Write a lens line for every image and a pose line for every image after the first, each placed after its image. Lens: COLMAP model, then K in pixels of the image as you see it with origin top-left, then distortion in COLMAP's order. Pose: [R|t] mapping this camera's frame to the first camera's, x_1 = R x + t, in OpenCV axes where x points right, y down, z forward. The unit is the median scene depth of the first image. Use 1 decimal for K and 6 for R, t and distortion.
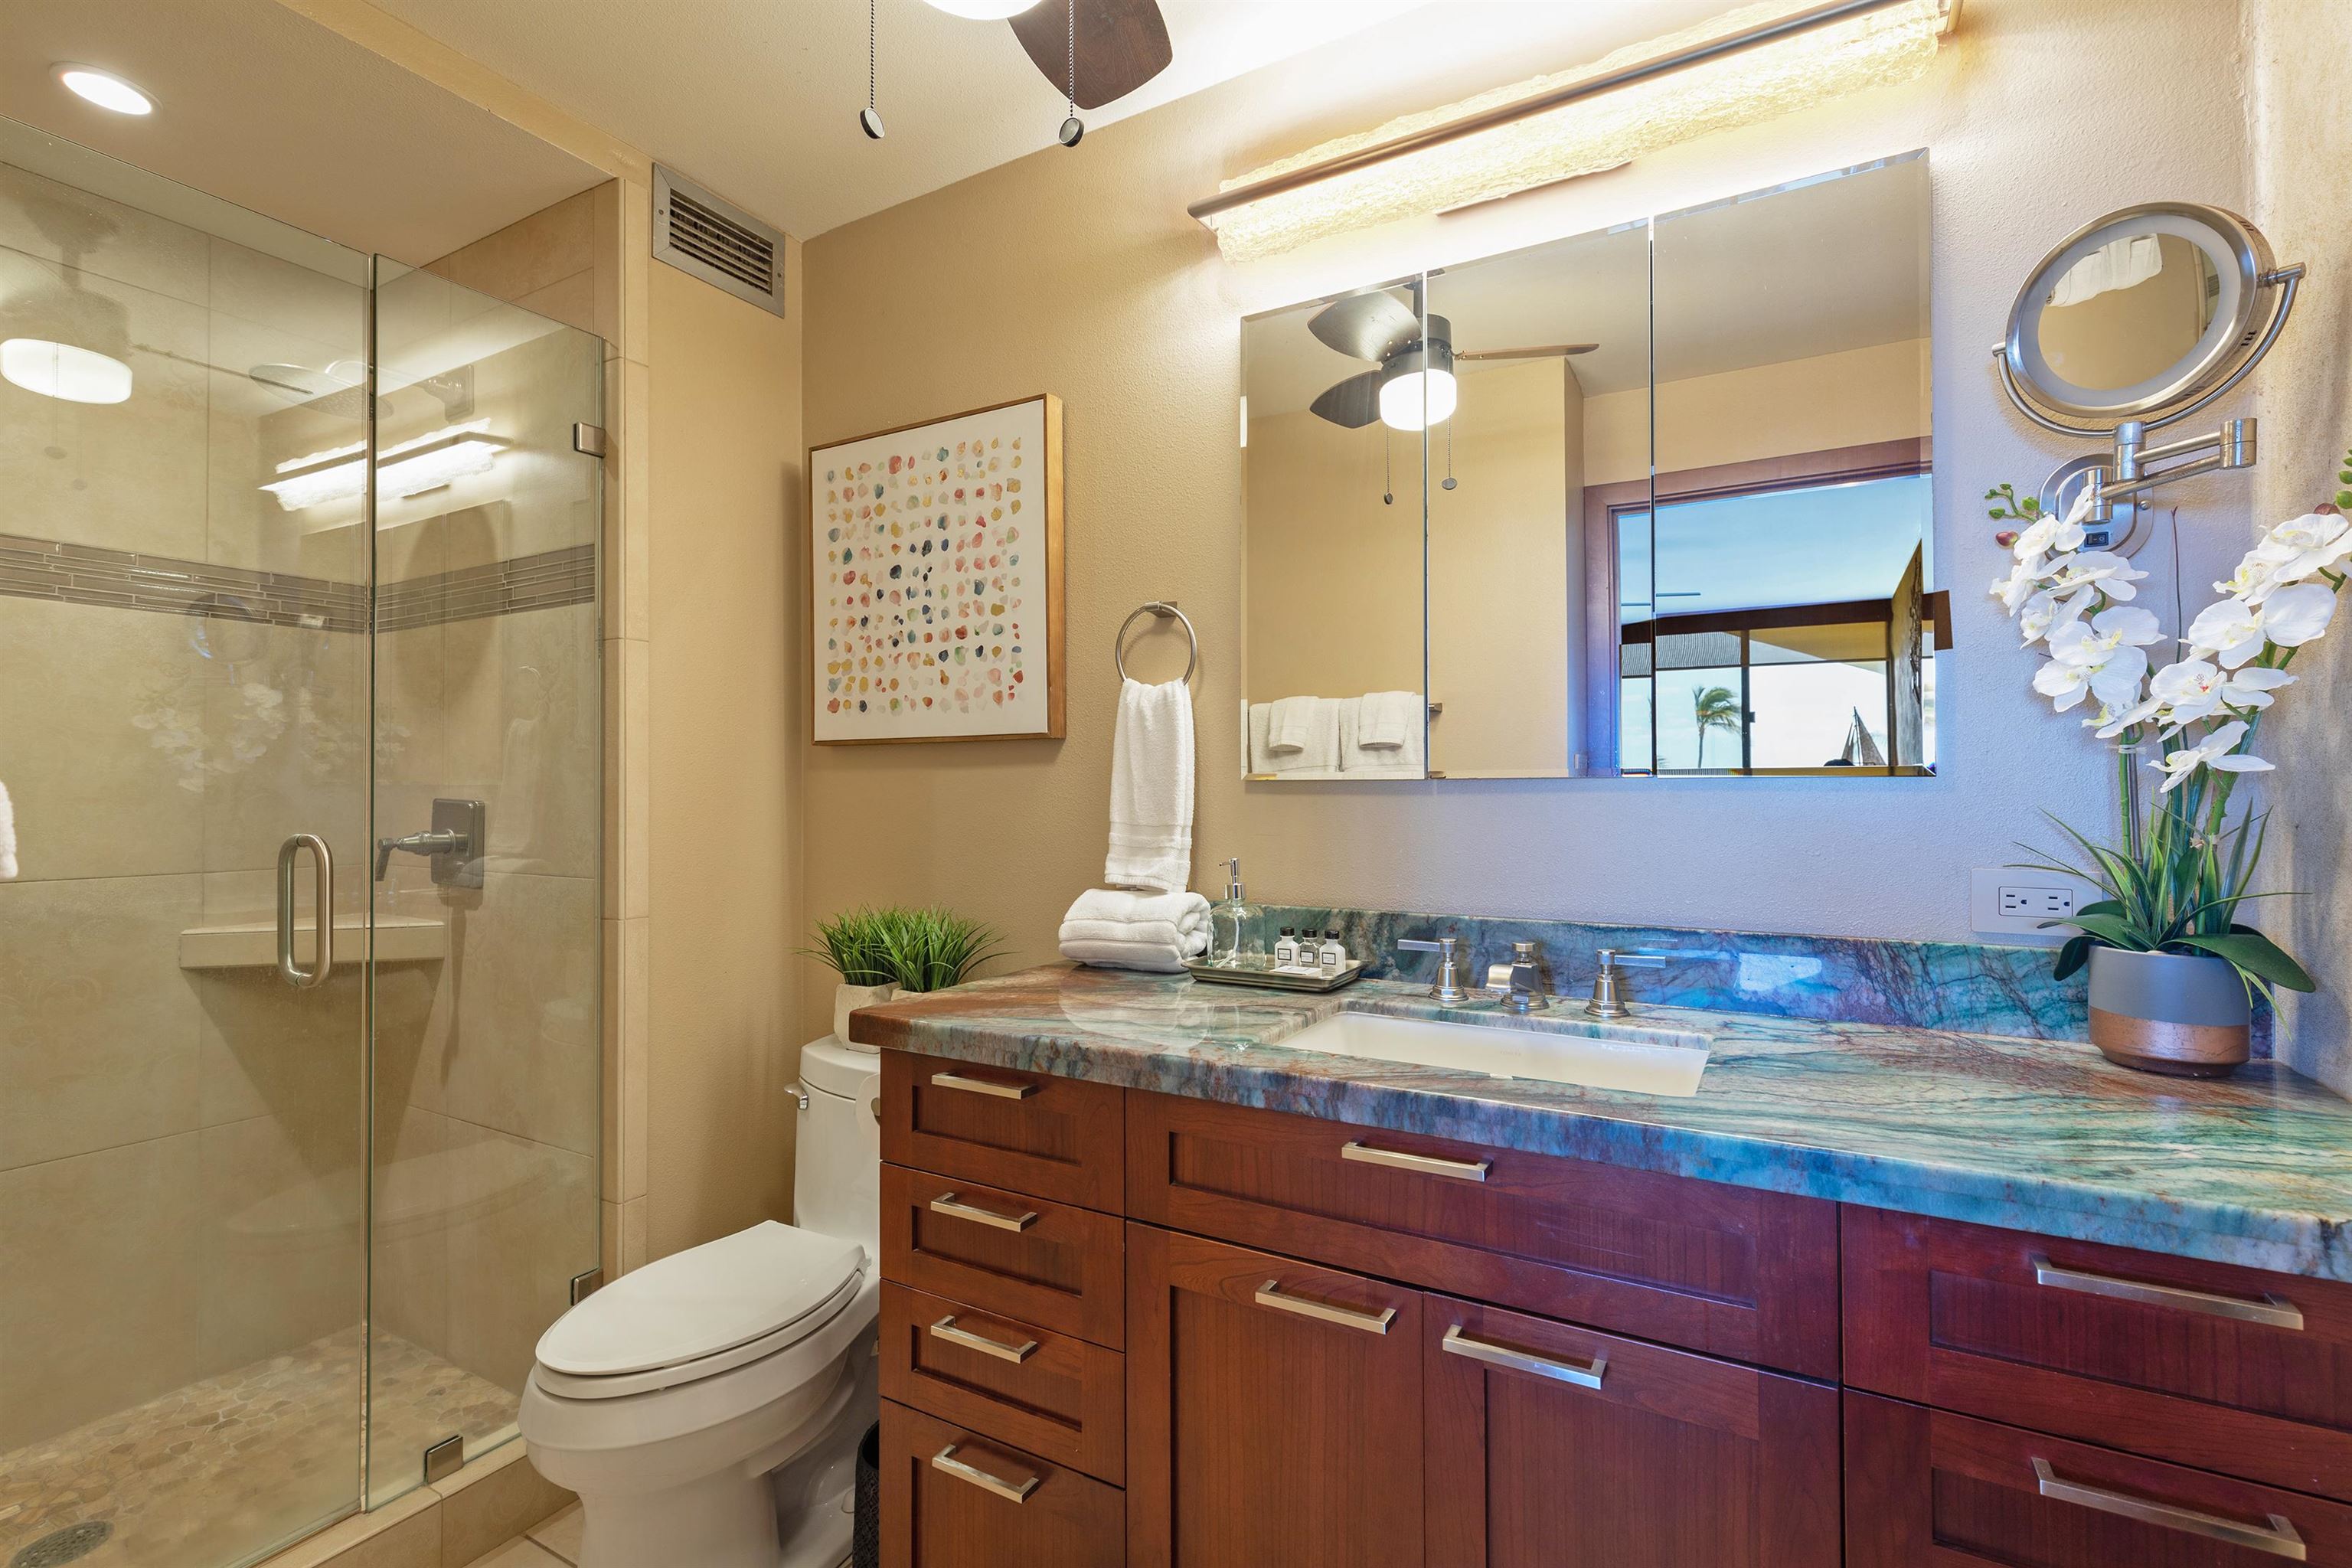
lens RADIAL K [[1048.3, 0, 1179.5], [0, 1048.3, 782.0], [0, 0, 1]] dist [-0.001630, -0.000615]
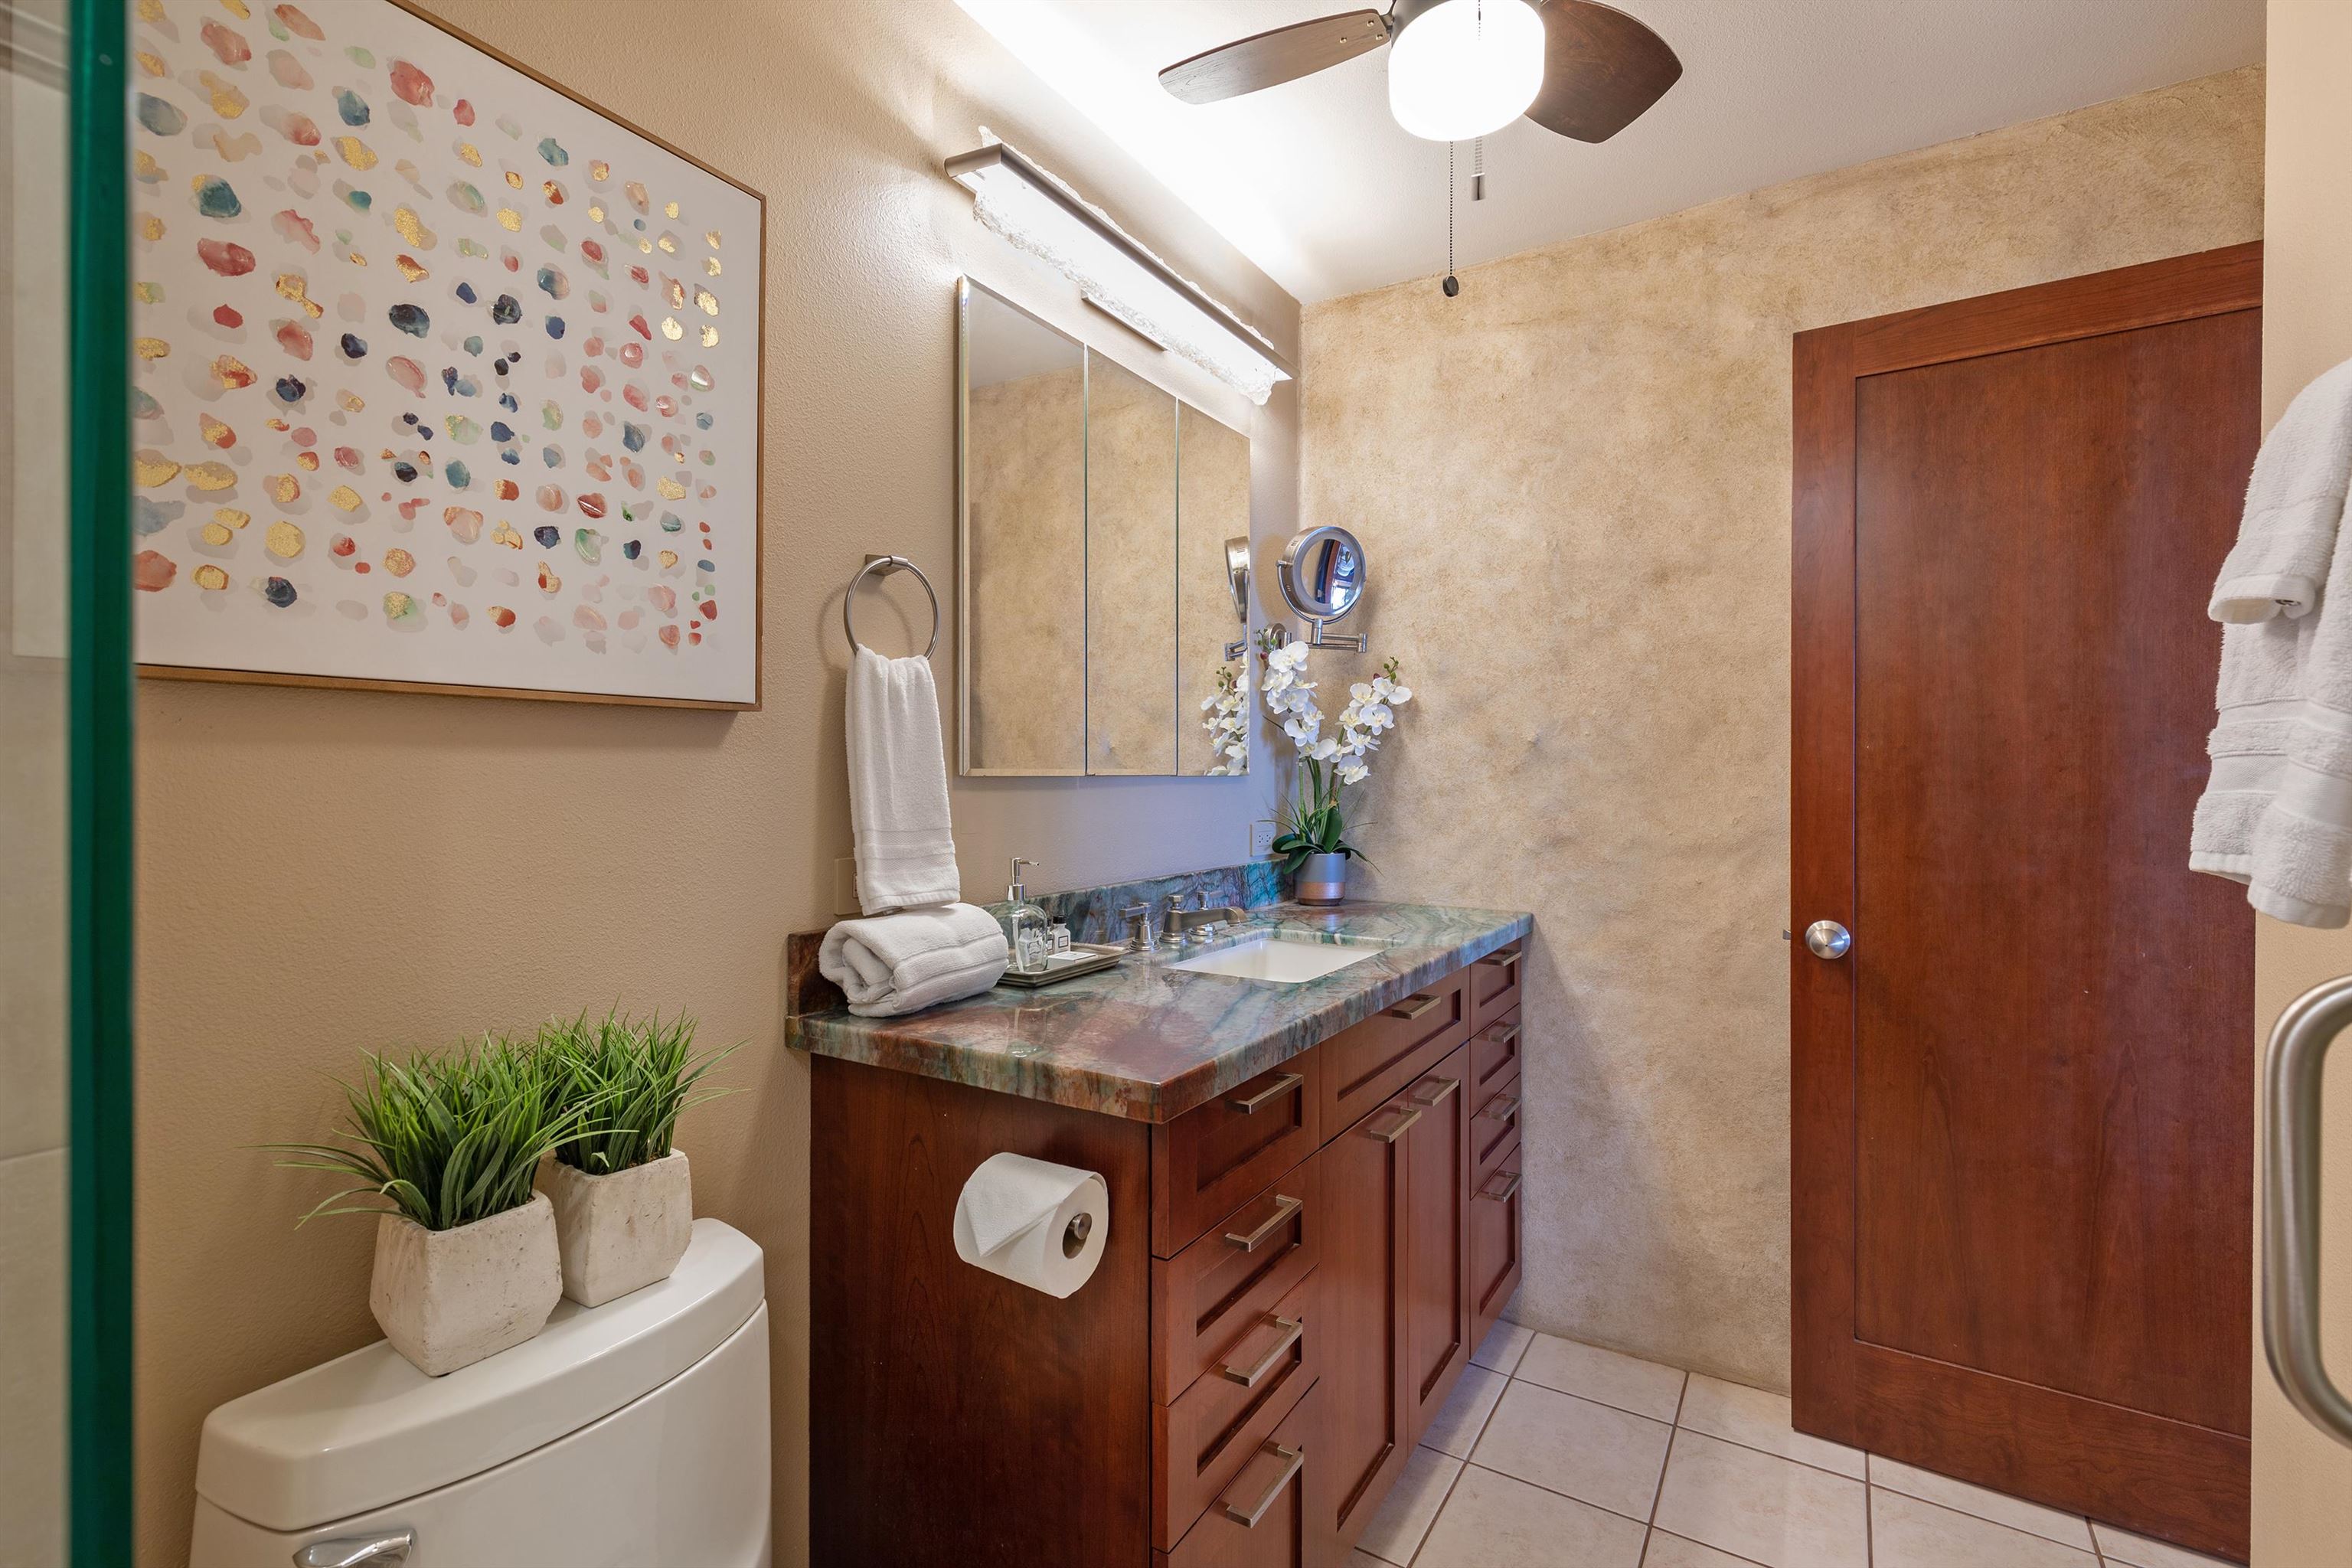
lens RADIAL K [[1048.3, 0, 1177.1], [0, 1048.3, 775.5], [0, 0, 1]] dist [-0.001630, -0.000615]
pose [[0.042900, -0.002317, 0.999077, -0.736743], [-0.010763, 0.999938, 0.002781, -0.005626], [-0.999021, -0.010872, 0.042872, 0.662555]]
